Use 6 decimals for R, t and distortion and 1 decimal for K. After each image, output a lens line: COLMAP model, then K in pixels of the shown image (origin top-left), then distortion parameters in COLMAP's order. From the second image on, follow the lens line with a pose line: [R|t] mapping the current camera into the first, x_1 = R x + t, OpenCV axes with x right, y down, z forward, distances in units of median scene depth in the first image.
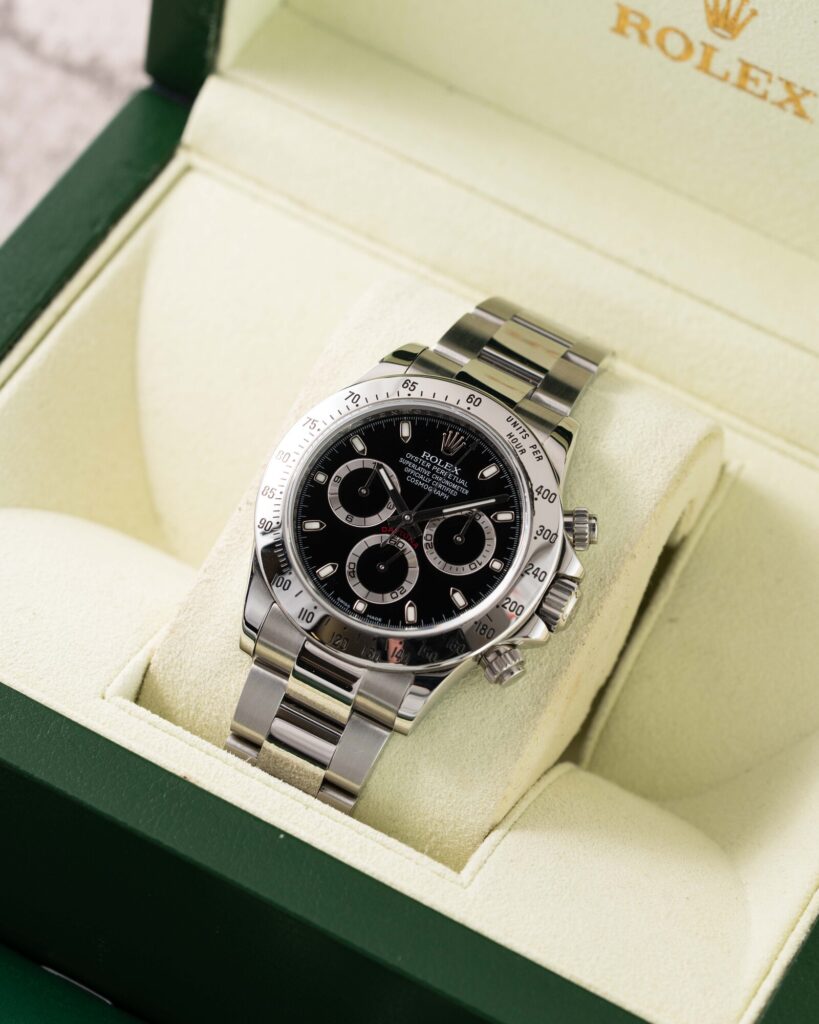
lens RADIAL K [[4286.8, 0, 402.6], [0, 4286.8, 520.4], [0, 0, 1]] dist [-0.018562, 0.000000]
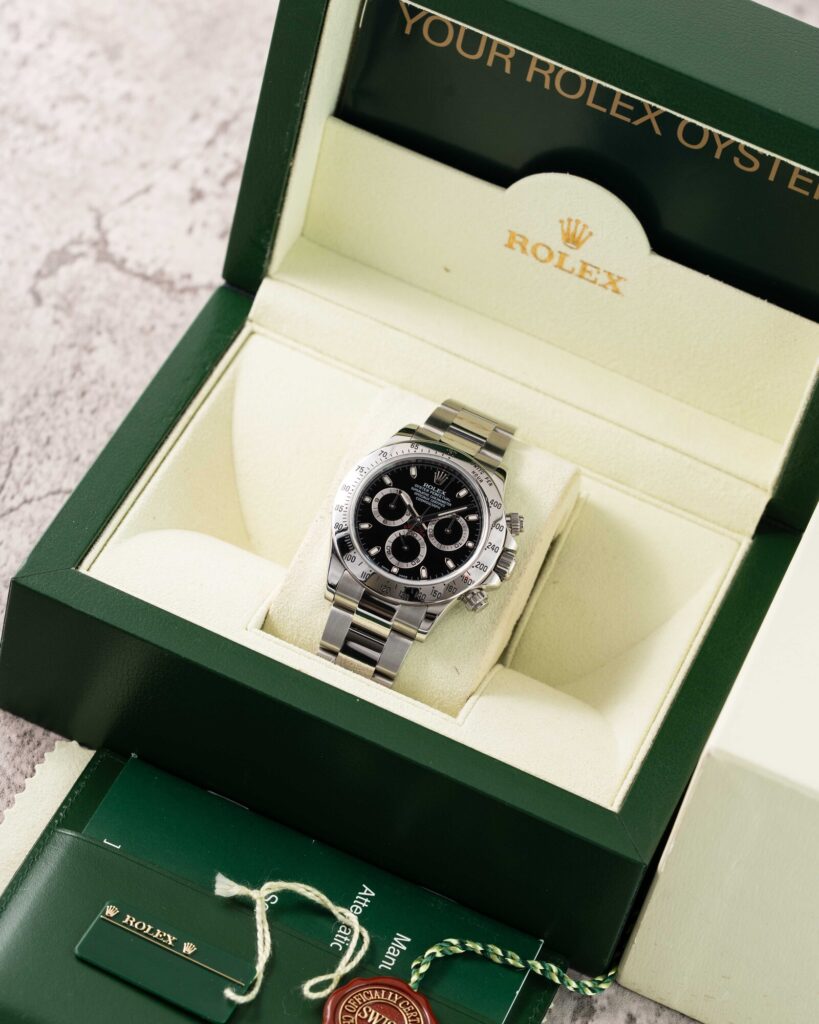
lens RADIAL K [[4286.8, 0, 412.7], [0, 4286.8, 506.5], [0, 0, 1]] dist [-0.018562, 0.000000]
pose [[0.991689, -0.028744, 0.125406, -0.222090], [0.036281, 0.997643, -0.058233, 0.096429], [-0.123437, 0.062299, 0.990395, -0.752588]]
